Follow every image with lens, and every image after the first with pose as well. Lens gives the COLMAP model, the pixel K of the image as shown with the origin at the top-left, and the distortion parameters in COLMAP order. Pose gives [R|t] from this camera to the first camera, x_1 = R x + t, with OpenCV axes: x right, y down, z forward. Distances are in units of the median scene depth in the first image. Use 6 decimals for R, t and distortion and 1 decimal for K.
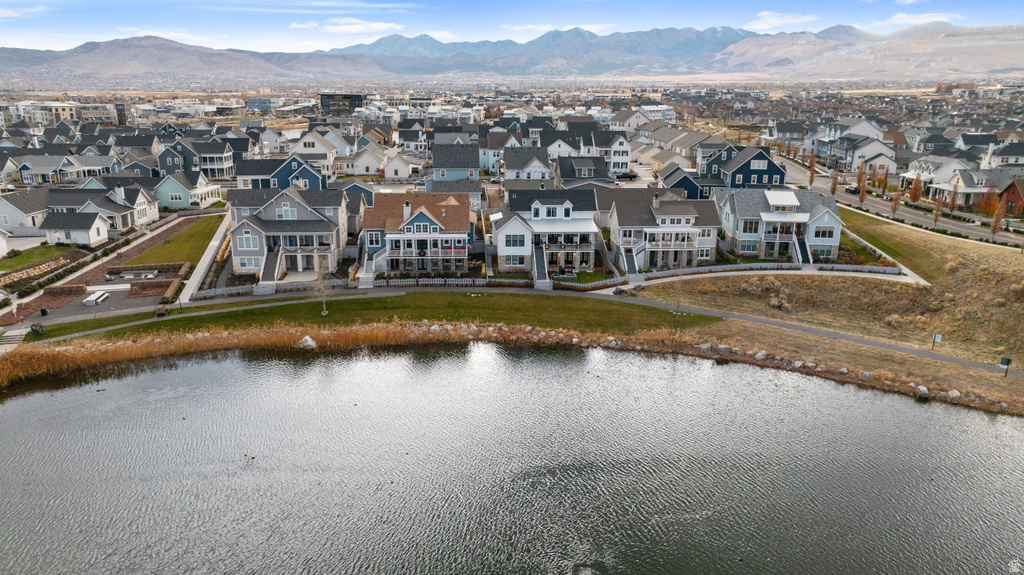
lens RADIAL K [[719.6, 0, 511.9], [0, 719.6, 286.8], [0, 0, 1]] dist [-0.031395, 0.034086]
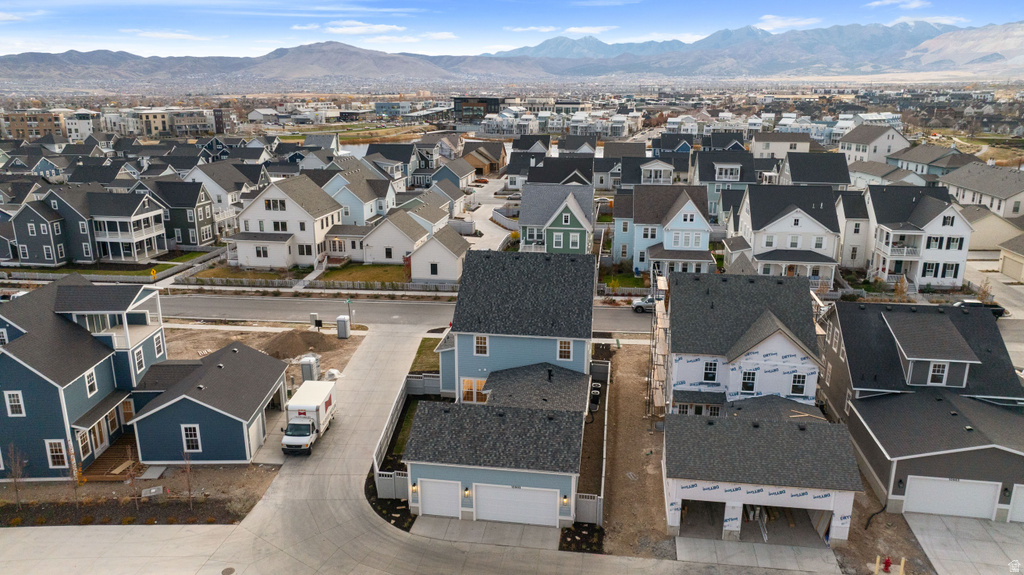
lens RADIAL K [[719.6, 0, 511.1], [0, 719.6, 287.7], [0, 0, 1]] dist [-0.031395, 0.034086]
pose [[0.976223, 0.052645, -0.210277, -0.002333], [-0.052821, 0.998593, 0.004784, -0.034967], [0.210233, 0.006437, 0.977630, 0.125384]]
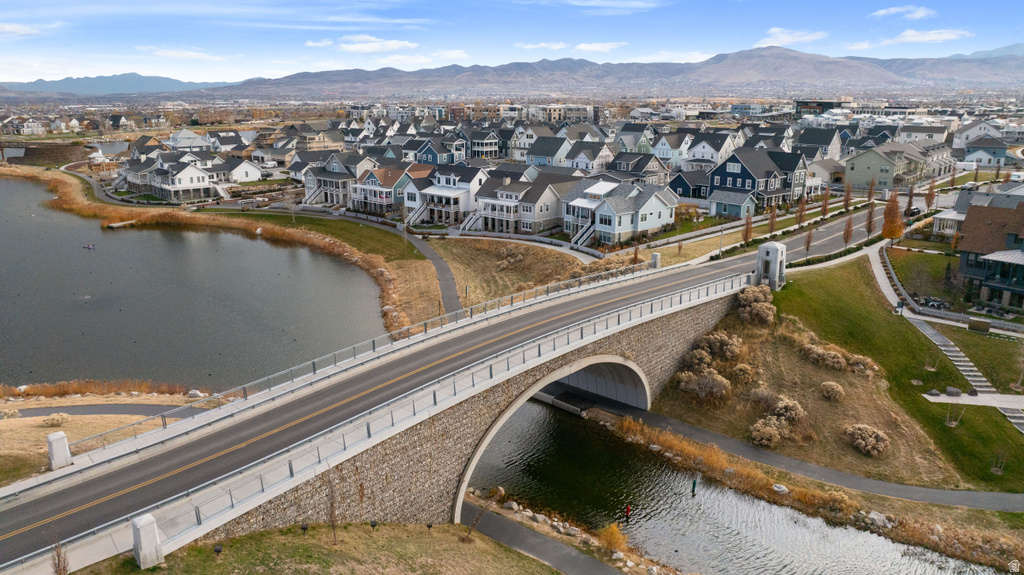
lens RADIAL K [[719.6, 0, 511.3], [0, 719.6, 289.0], [0, 0, 1]] dist [-0.031395, 0.034086]
pose [[0.701552, 0.185286, -0.688109, 0.148042], [-0.190286, 0.979253, 0.069679, -0.002819], [0.686743, 0.082054, 0.722254, 0.014667]]
